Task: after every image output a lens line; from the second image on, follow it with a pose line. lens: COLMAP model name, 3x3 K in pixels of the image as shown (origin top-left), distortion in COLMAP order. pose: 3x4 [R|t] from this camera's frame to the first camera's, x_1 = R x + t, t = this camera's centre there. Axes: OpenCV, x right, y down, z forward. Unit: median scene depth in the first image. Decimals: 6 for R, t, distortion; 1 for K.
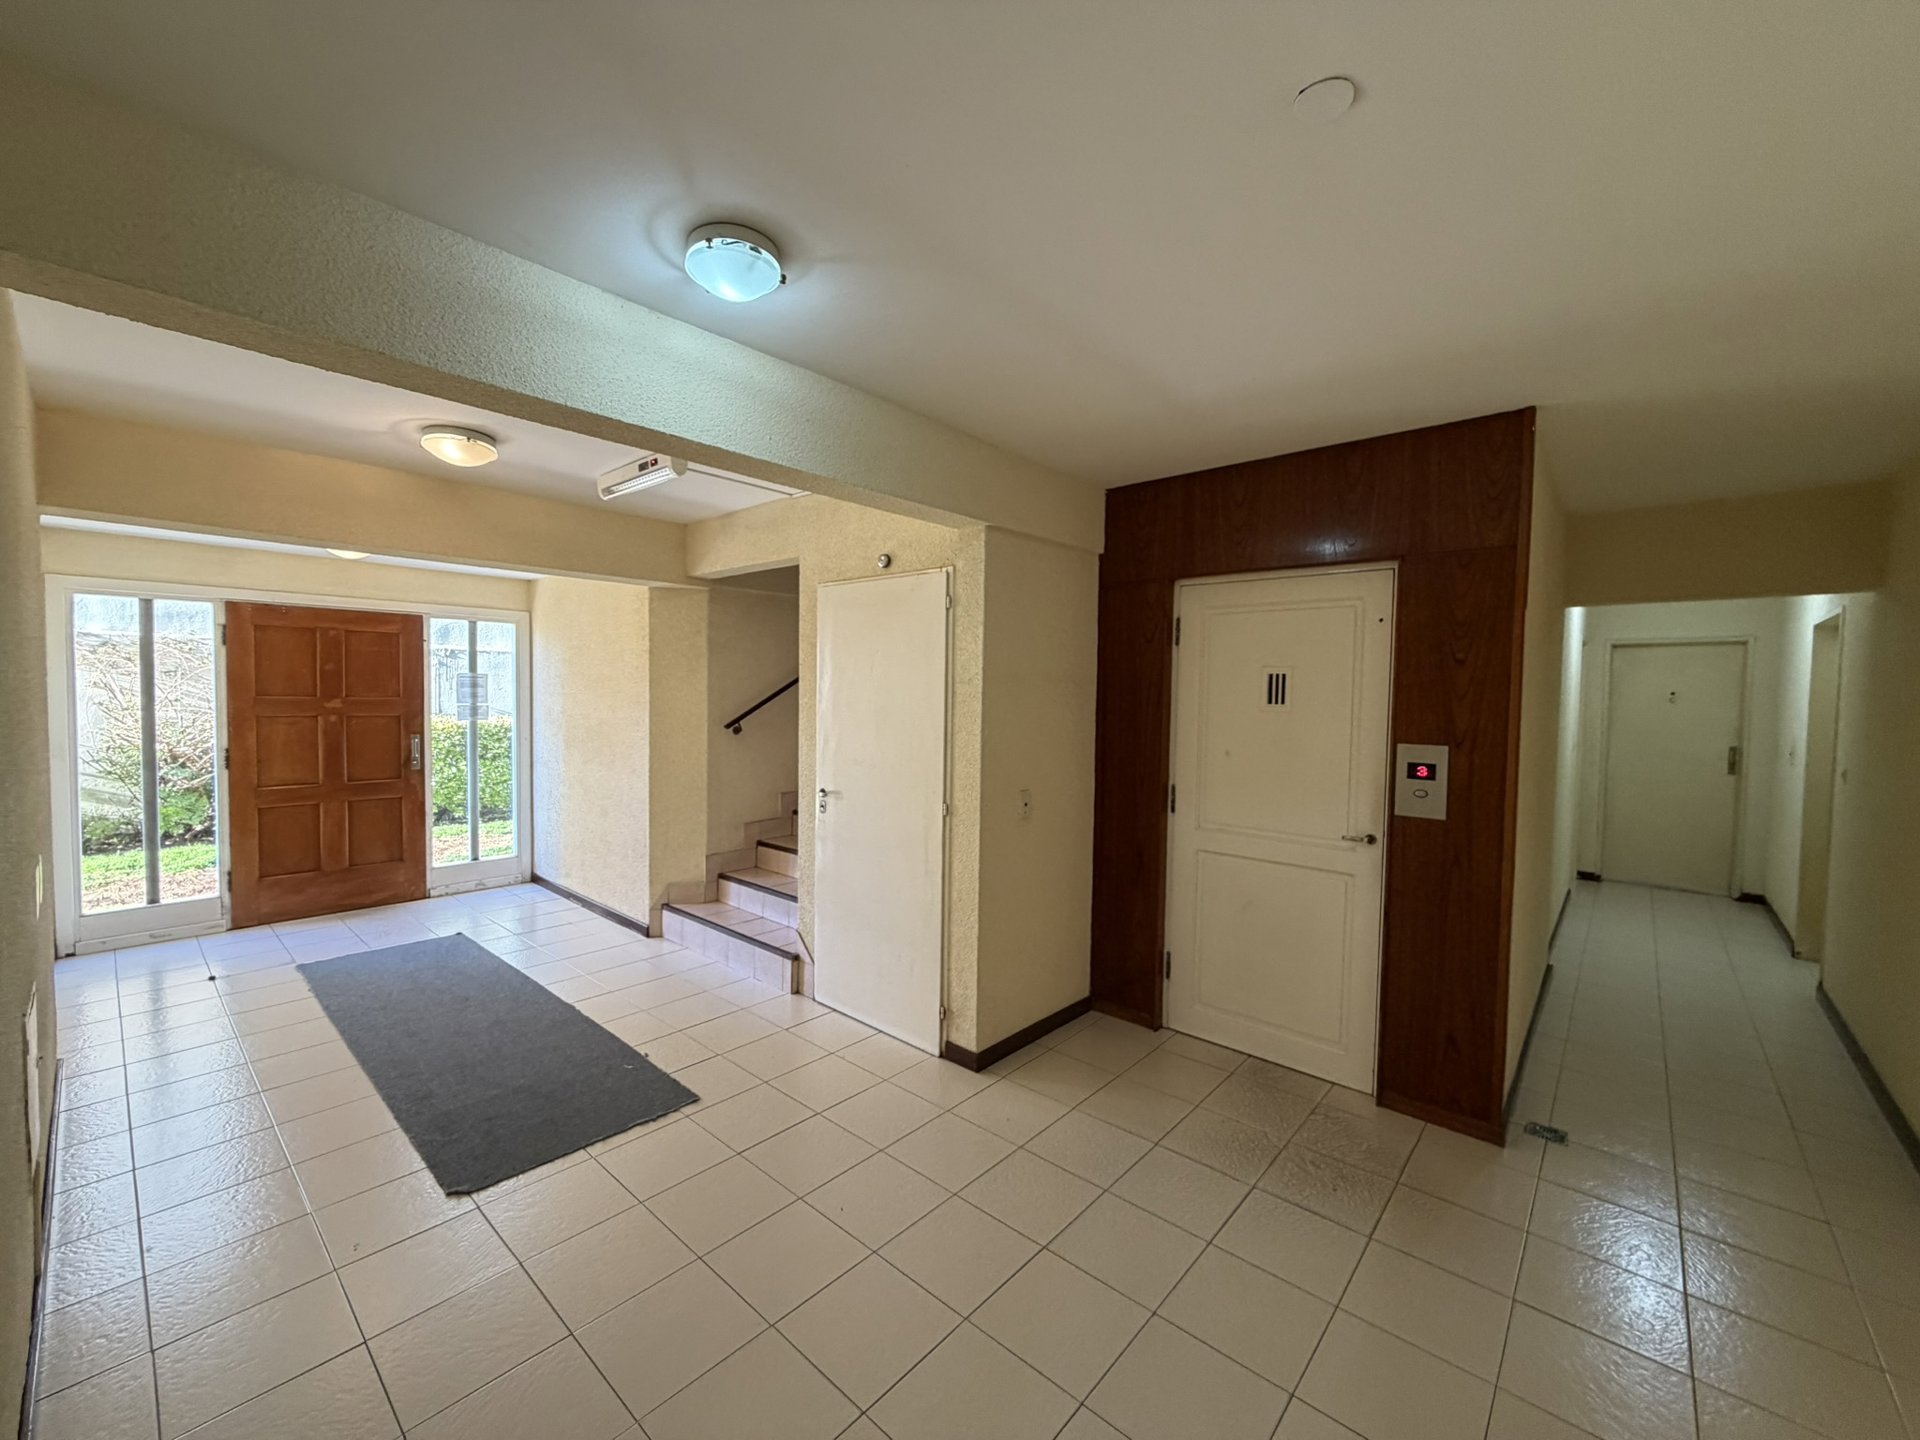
lens RADIAL K [[768.0, 0, 956.1], [0, 768.0, 716.7], [0, 0, 1]] dist [-0.001744, 0.000076]
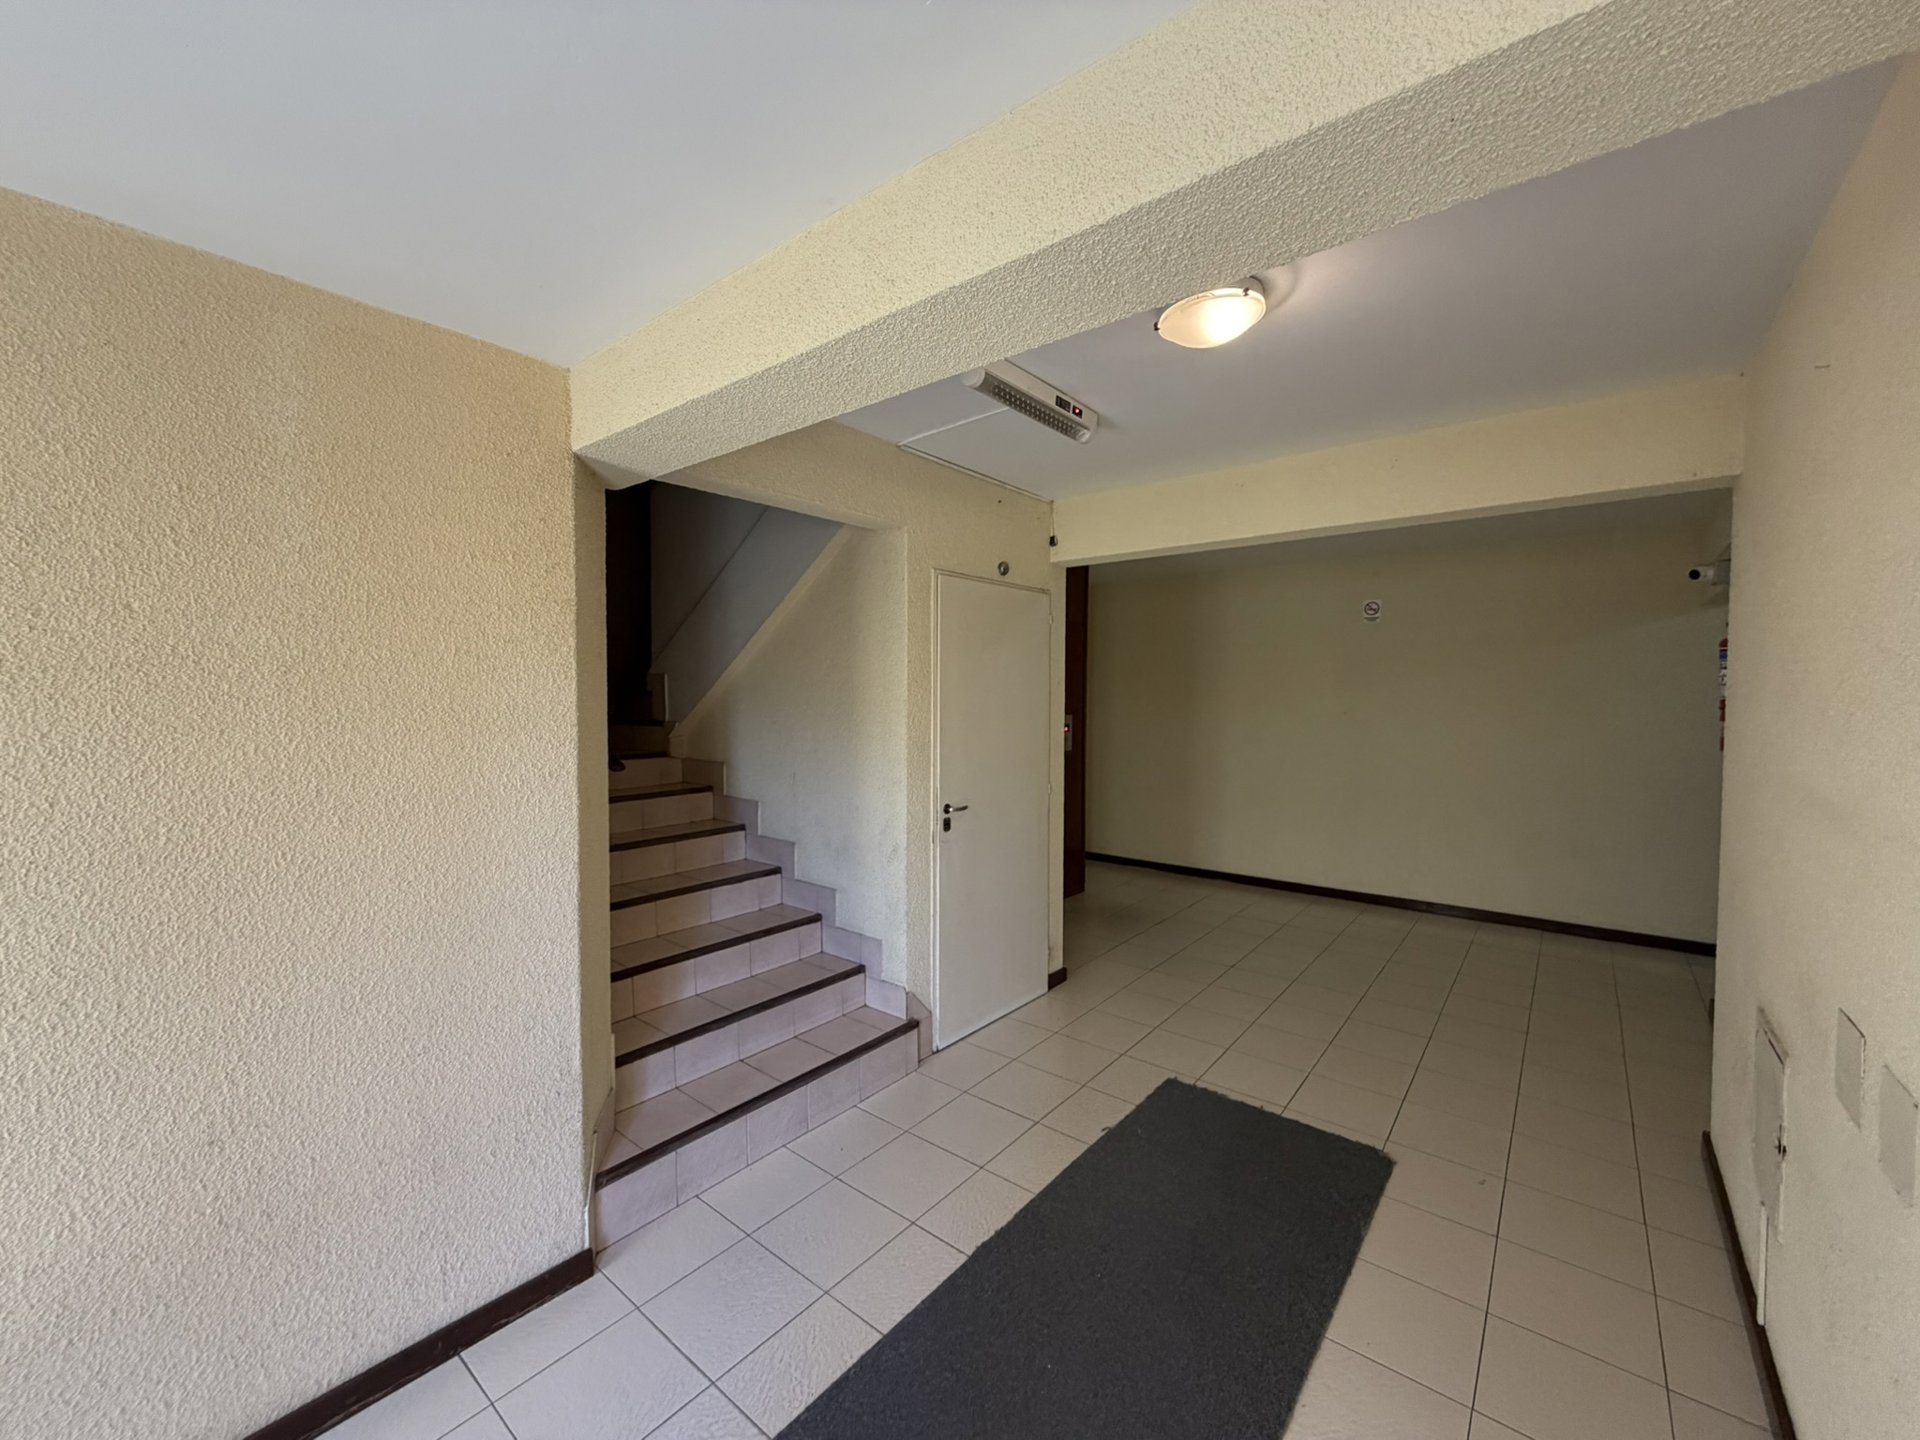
lens RADIAL K [[768.0, 0, 955.3], [0, 768.0, 725.4], [0, 0, 1]] dist [-0.001744, 0.000076]
pose [[-0.050287, -0.058101, 0.997043, -1.141518], [0.029182, 0.997795, 0.059617, -0.054073], [-0.998308, 0.032094, -0.048481, 1.122626]]
